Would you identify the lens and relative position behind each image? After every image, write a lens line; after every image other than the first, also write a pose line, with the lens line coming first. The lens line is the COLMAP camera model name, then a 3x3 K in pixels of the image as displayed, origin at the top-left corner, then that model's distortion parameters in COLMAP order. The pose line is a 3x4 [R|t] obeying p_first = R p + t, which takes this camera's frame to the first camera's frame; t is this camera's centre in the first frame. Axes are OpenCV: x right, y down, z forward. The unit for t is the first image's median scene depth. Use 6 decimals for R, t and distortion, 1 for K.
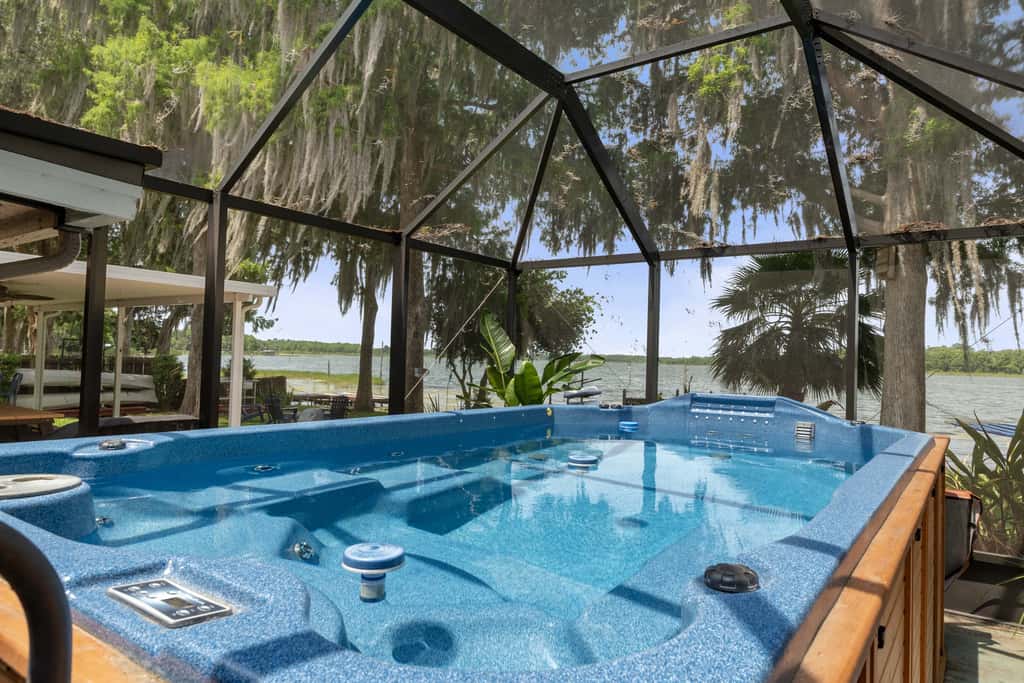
lens RADIAL K [[636.7, 0, 504.5], [0, 636.7, 334.1], [0, 0, 1]] dist [0.041765, 0.001133]
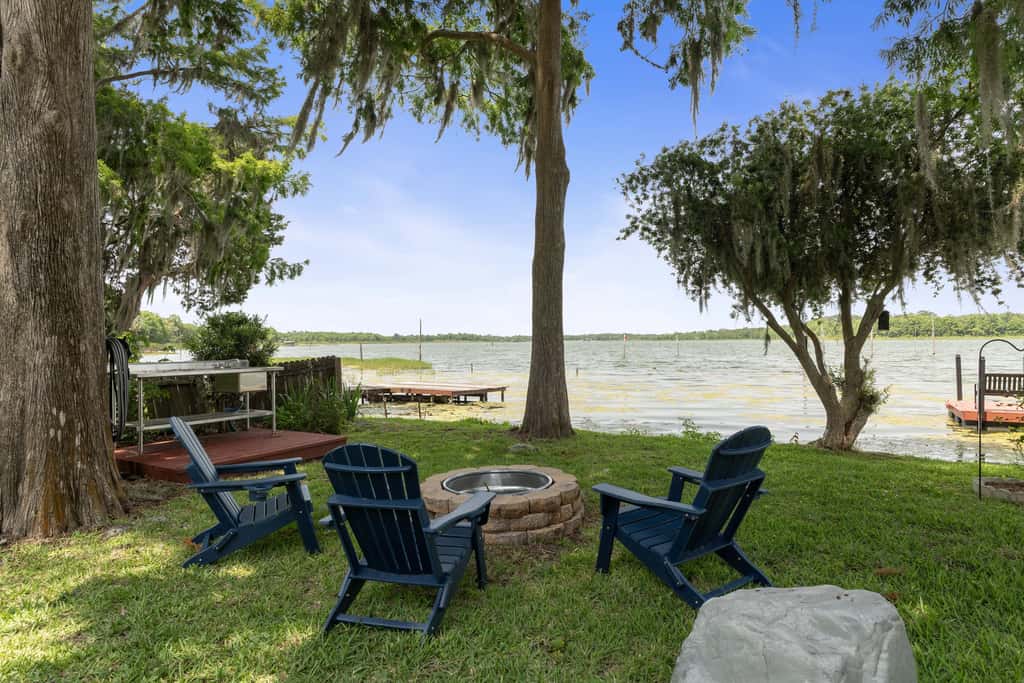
lens RADIAL K [[609.7, 0, 516.2], [0, 609.7, 346.1], [0, 0, 1]] dist [-0.005483, -0.000740]
pose [[0.999343, -0.036049, 0.003646, -0.251619], [0.035834, 0.998213, 0.047818, 0.048685], [-0.005363, -0.047656, 0.998849, 0.655989]]
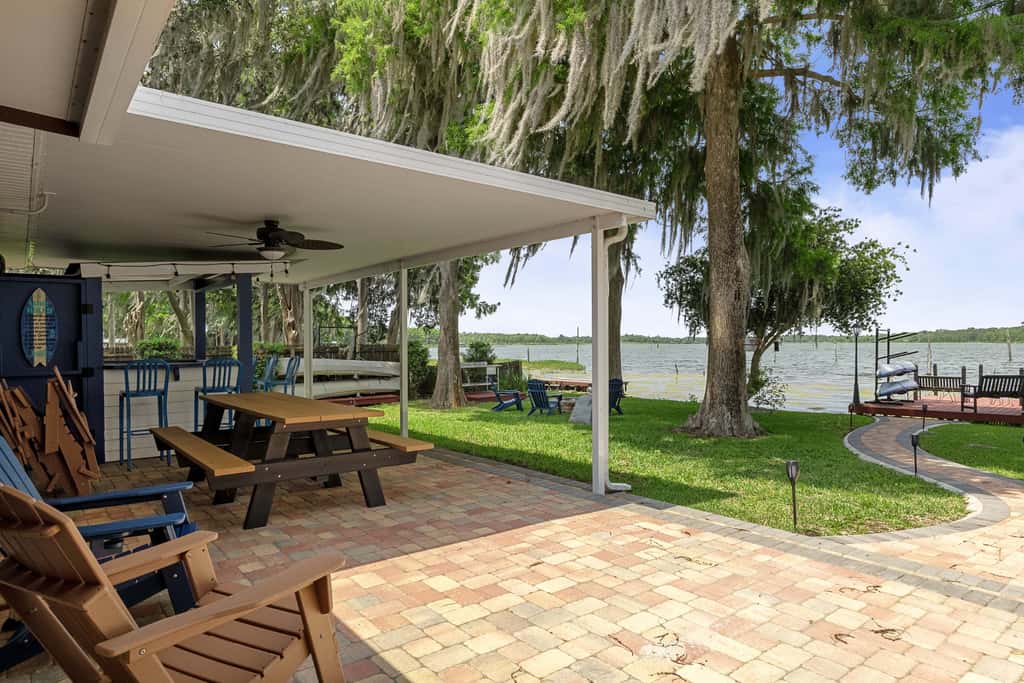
lens RADIAL K [[609.7, 0, 516.2], [0, 609.7, 346.1], [0, 0, 1]] dist [-0.005483, -0.000740]
pose [[0.964889, -0.035405, -0.260262, -0.134479], [0.045673, 0.998394, 0.033509, 0.016780], [0.258657, -0.044219, 0.964957, 0.161569]]
